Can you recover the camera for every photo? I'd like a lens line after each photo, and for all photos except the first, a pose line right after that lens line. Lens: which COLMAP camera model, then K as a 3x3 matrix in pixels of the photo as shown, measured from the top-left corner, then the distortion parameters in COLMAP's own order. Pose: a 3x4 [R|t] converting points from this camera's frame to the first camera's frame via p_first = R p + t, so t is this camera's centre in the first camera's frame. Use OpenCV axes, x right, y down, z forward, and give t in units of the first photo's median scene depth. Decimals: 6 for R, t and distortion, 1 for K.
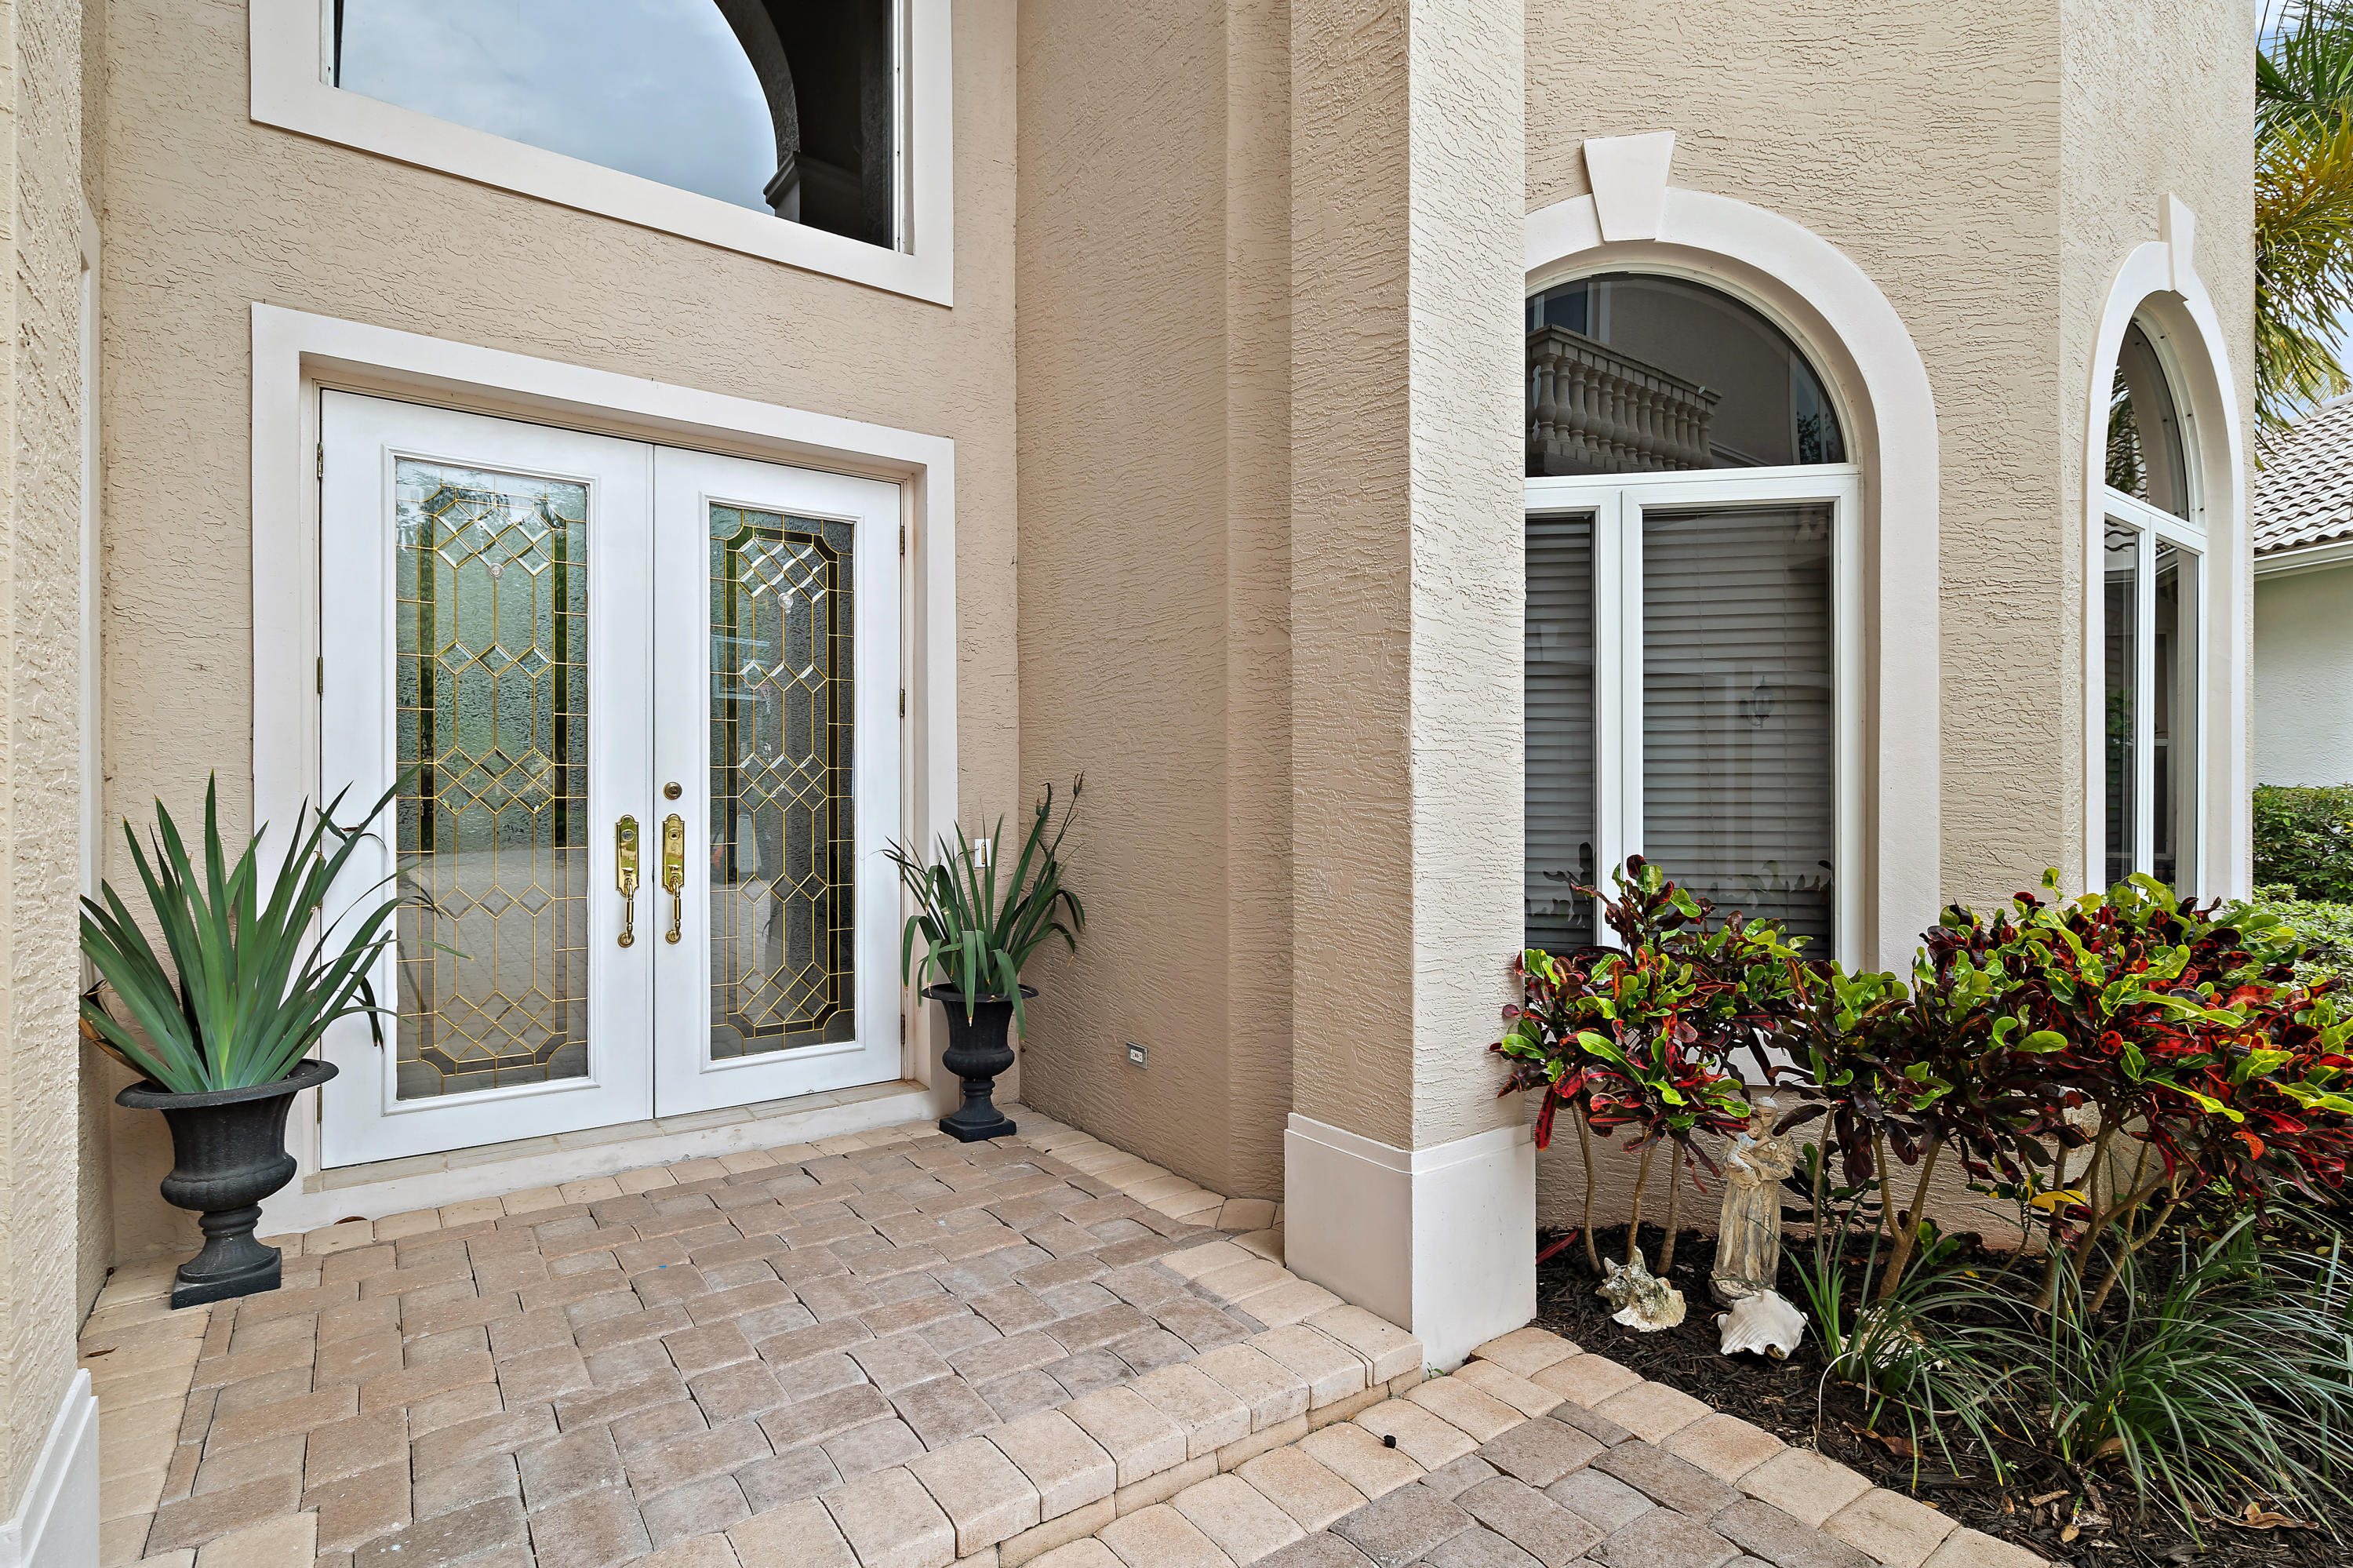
lens RADIAL K [[1161.2, 0, 1173.3], [0, 1161.2, 797.0], [0, 0, 1]] dist [-0.000368, -0.000179]
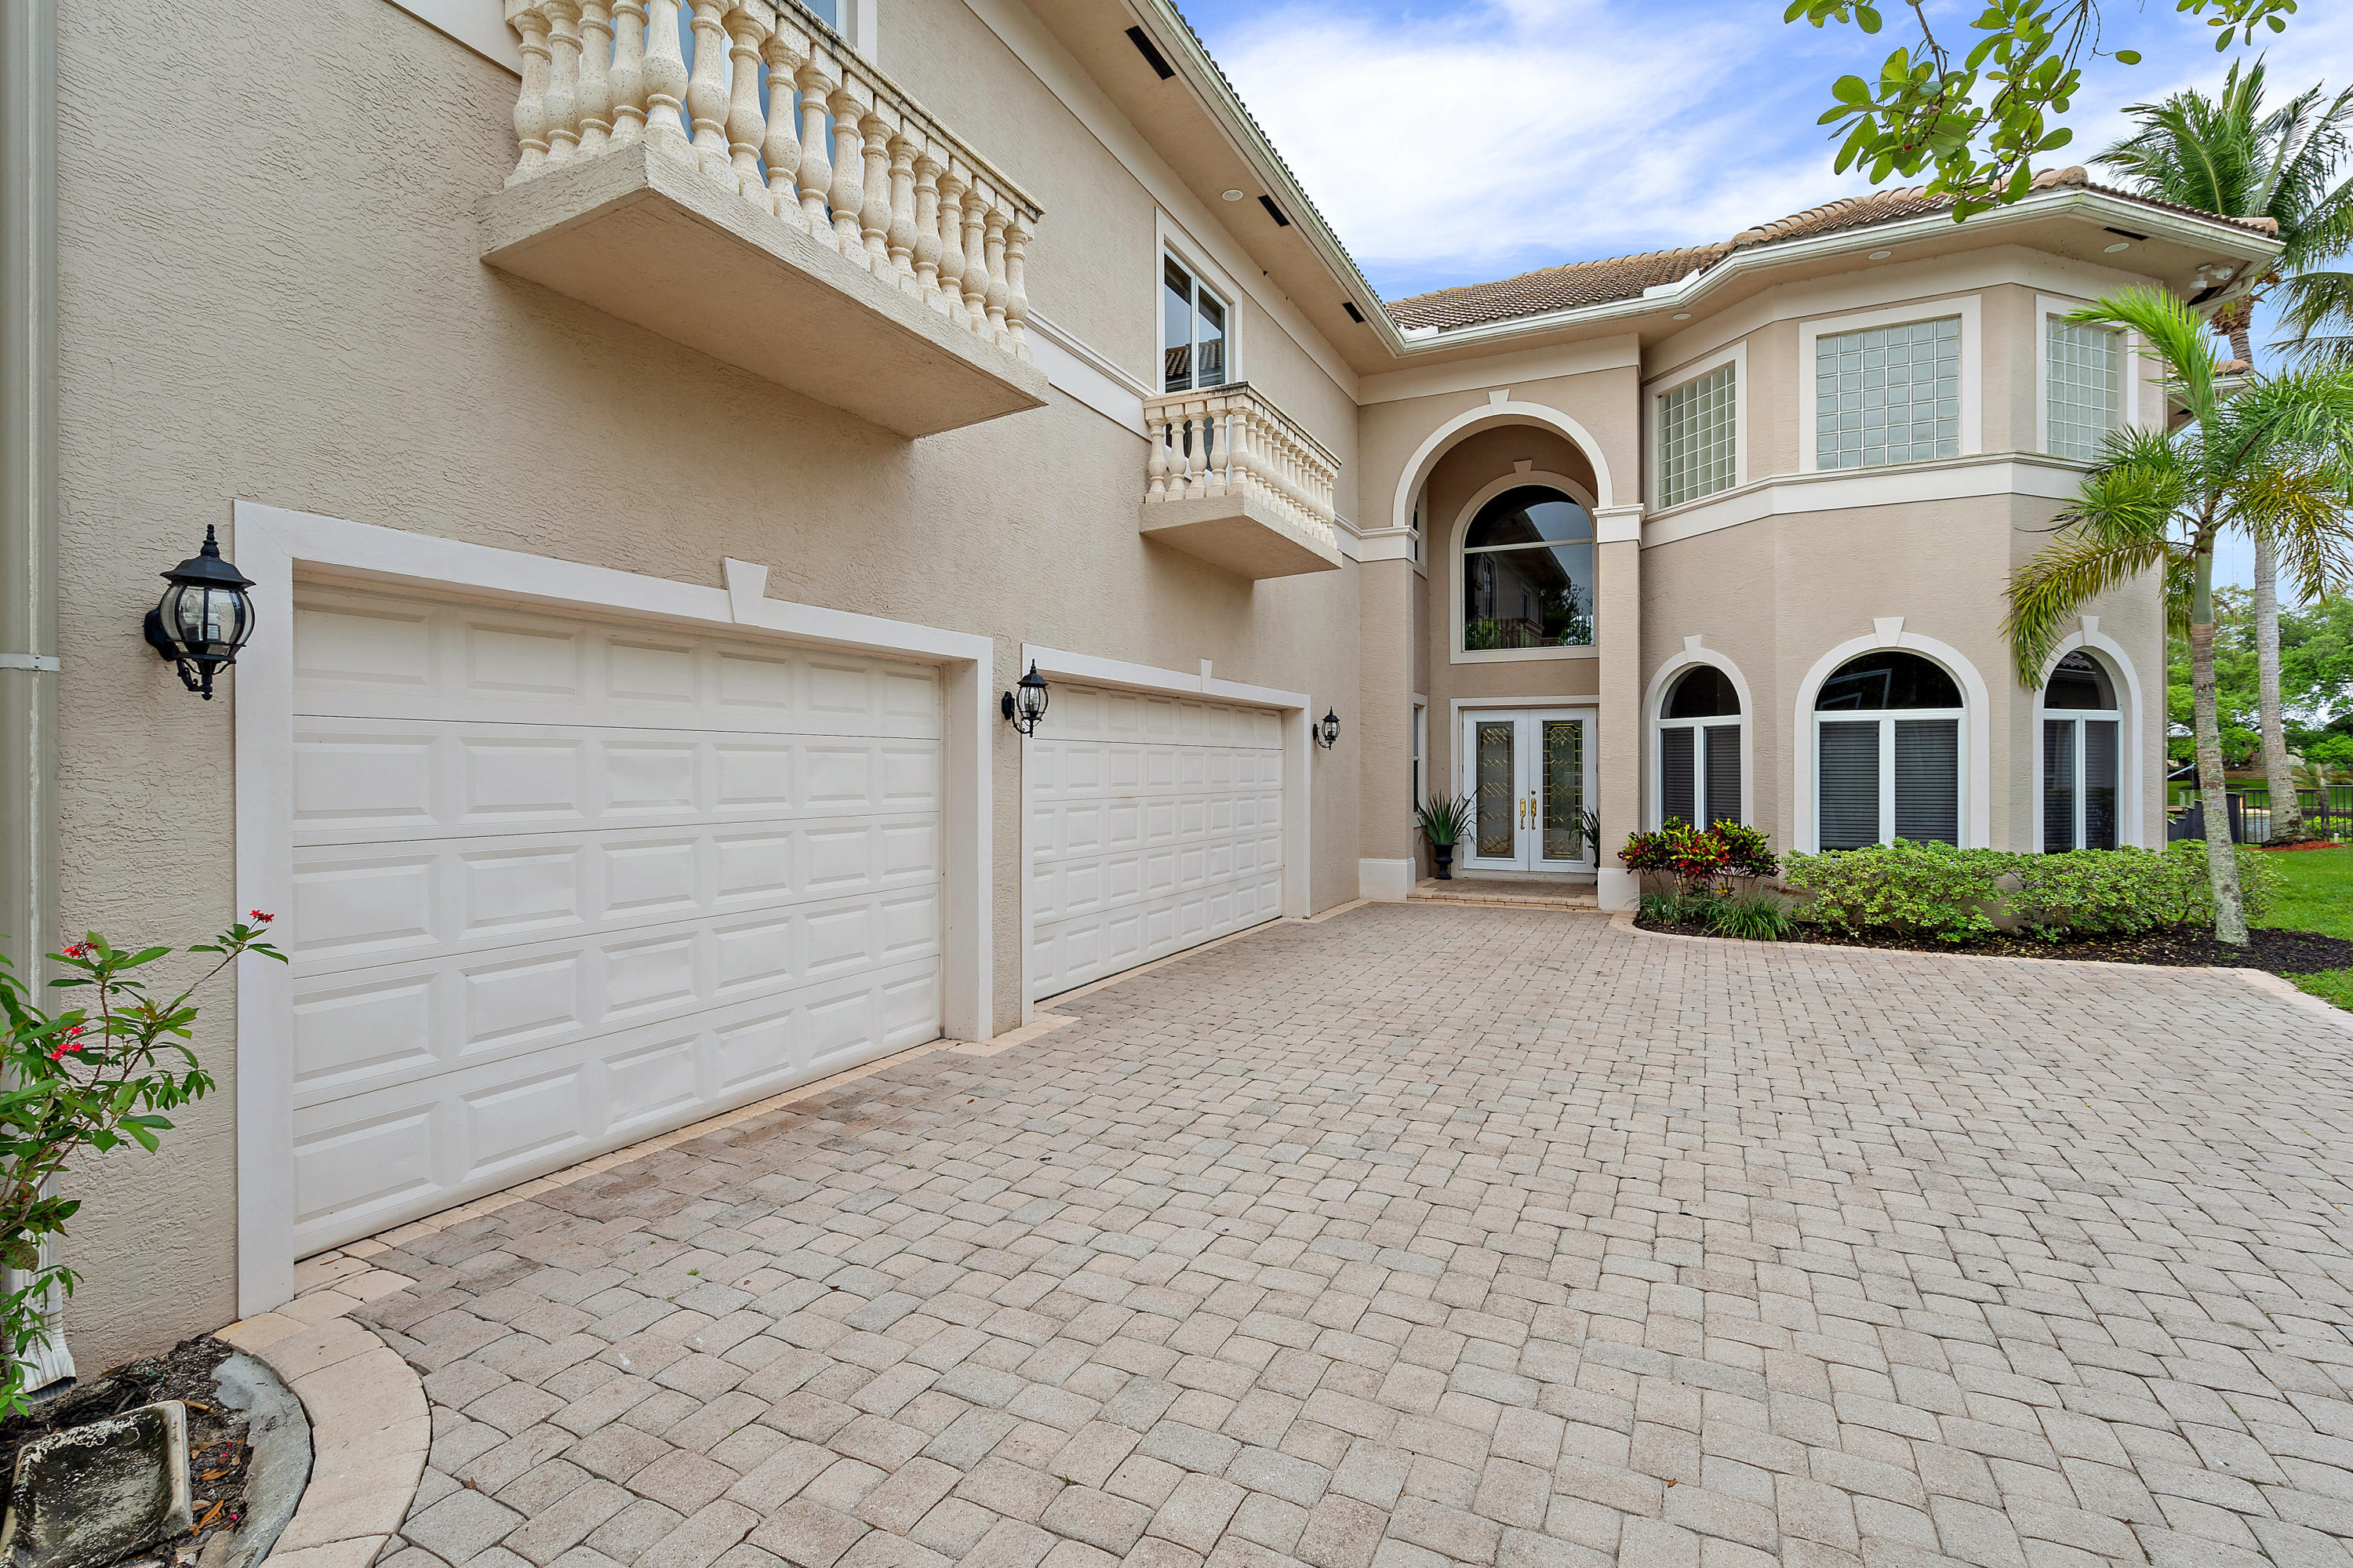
lens RADIAL K [[1066.0, 0, 1136.7], [0, 1066.0, 785.7], [0, 0, 1]] dist [-0.000932, 0.000491]
pose [[0.466024, 0.008643, -0.884730, 2.665560], [-0.004508, 0.999962, 0.007394, -0.054118], [0.884761, 0.000542, 0.466045, -2.372061]]
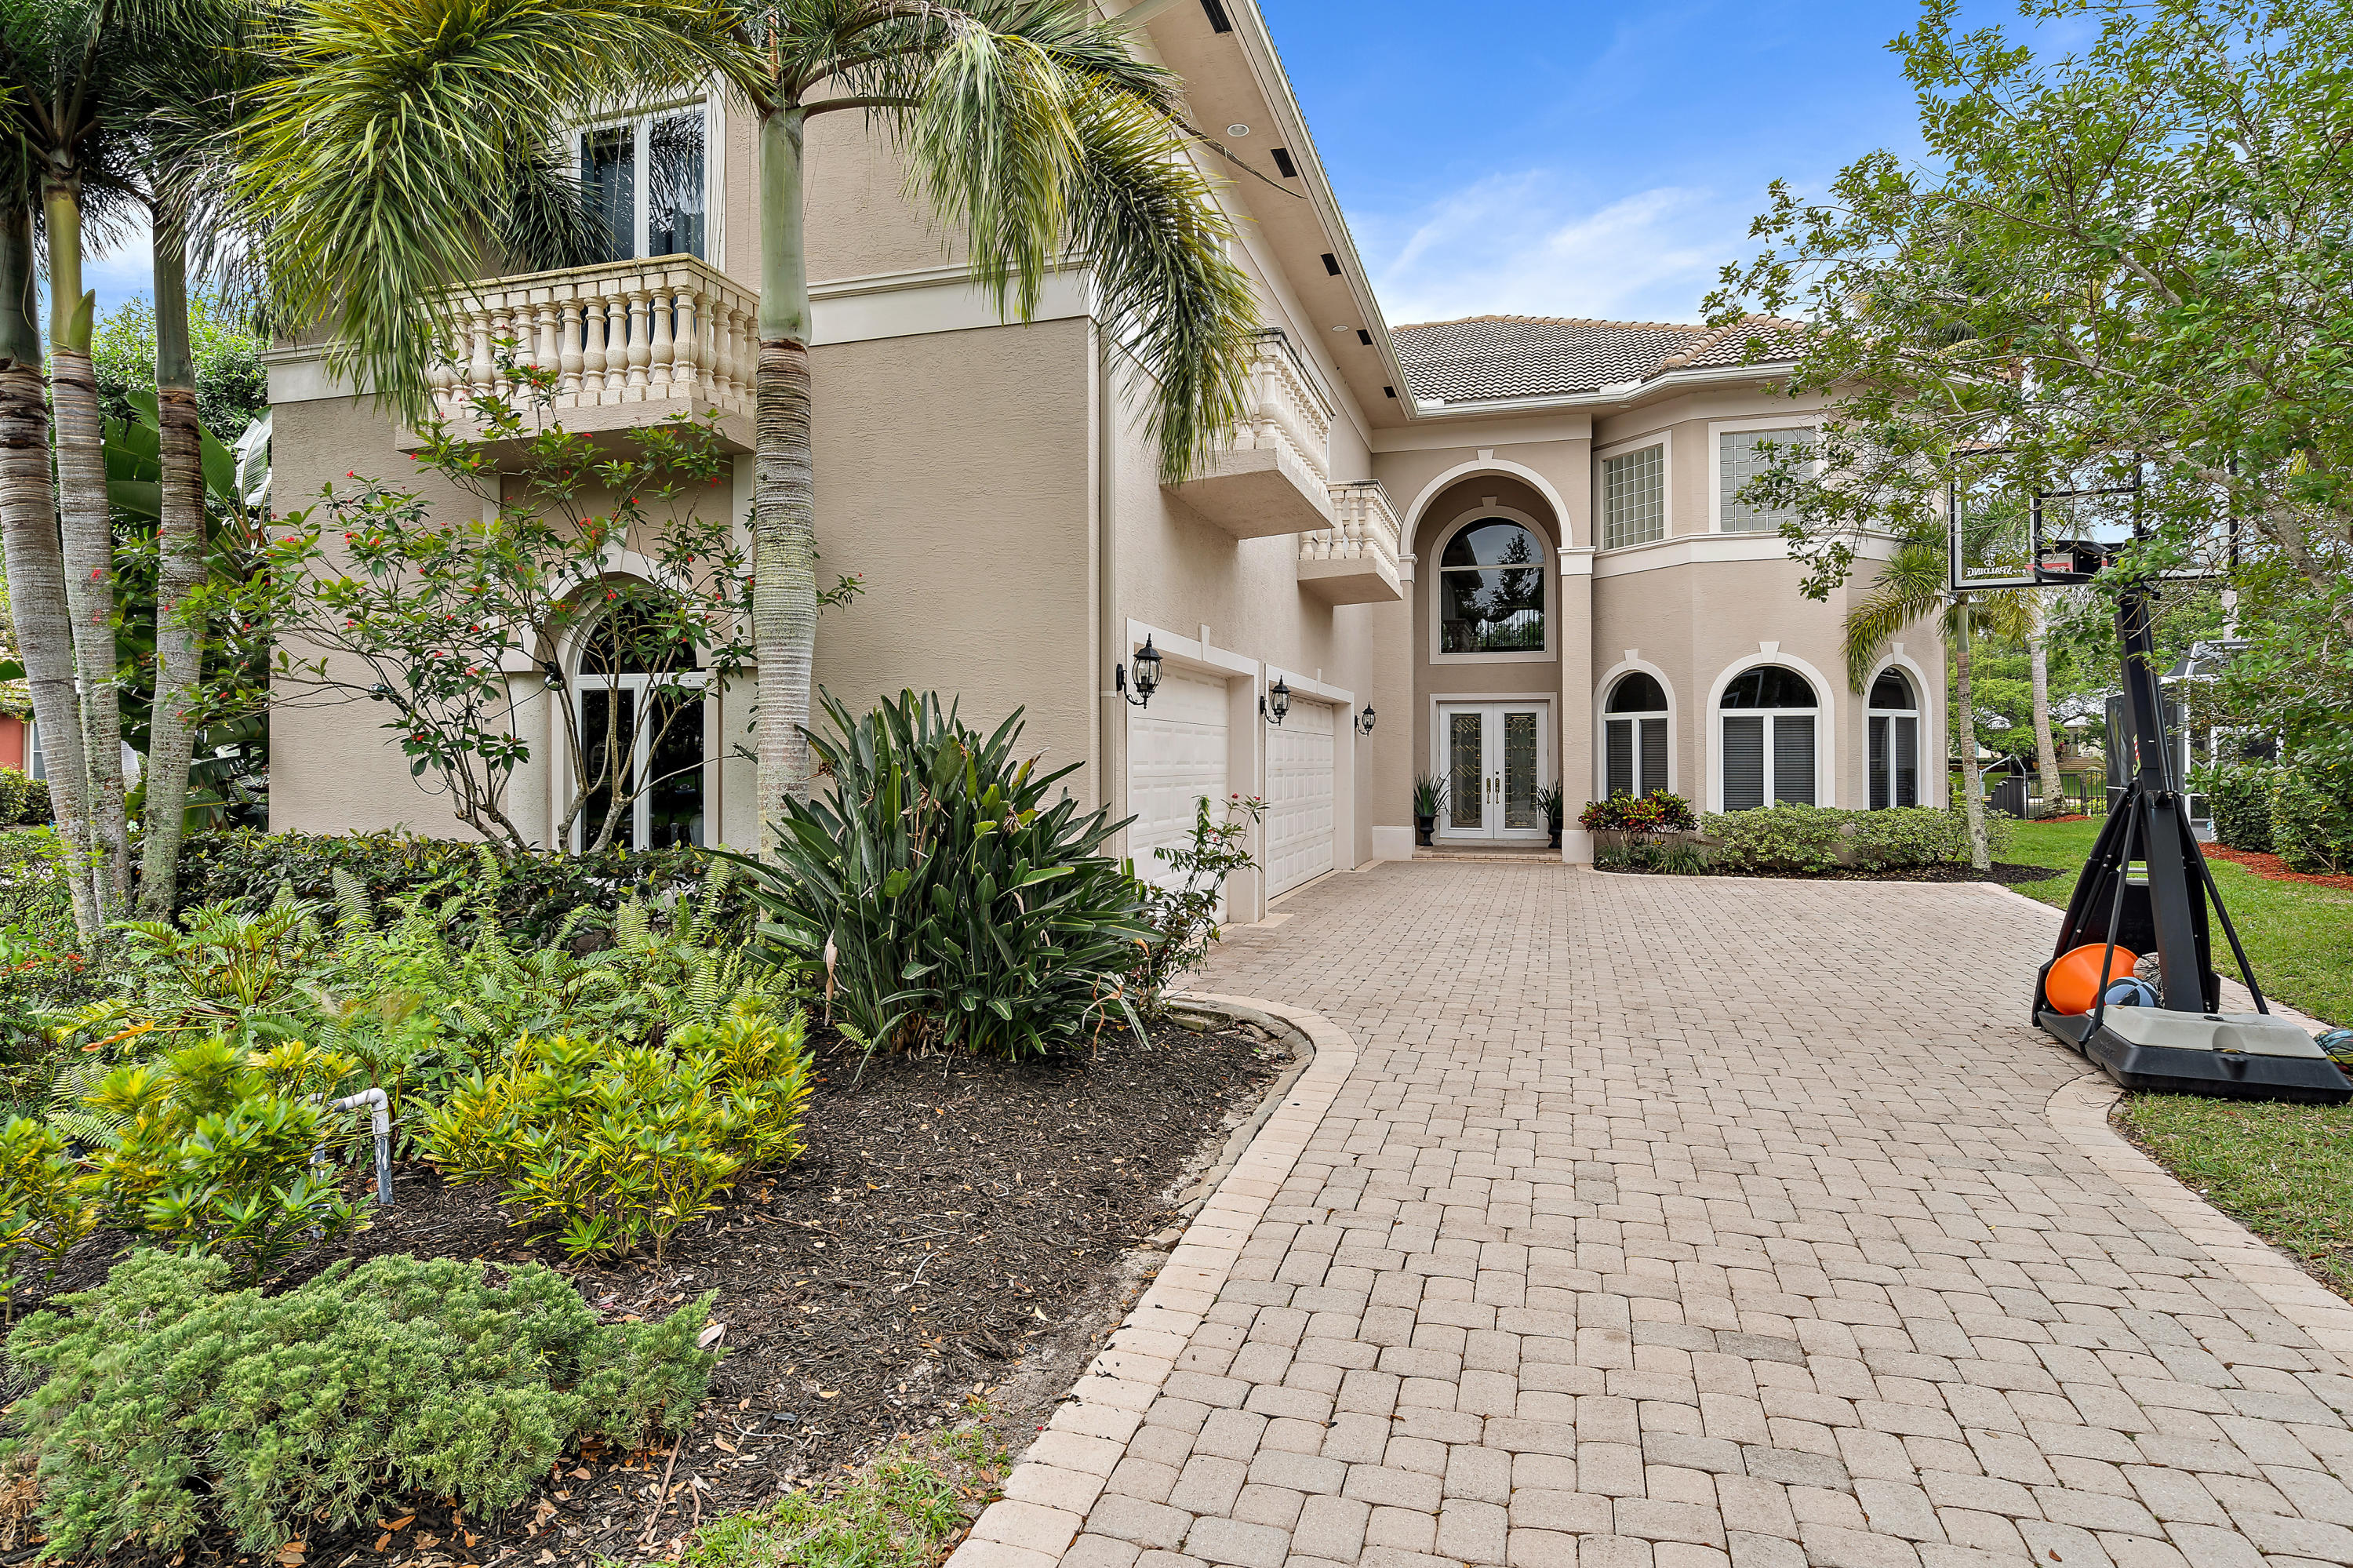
lens RADIAL K [[1252.9, 0, 1177.1], [0, 1252.9, 771.0], [0, 0, 1]] dist [0.021637, -0.000351]
pose [[0.628826, 0.001976, -0.777544, 3.388475], [-0.003837, 0.999992, -0.000561, 0.001346], [0.777537, 0.003336, 0.628829, -4.048708]]
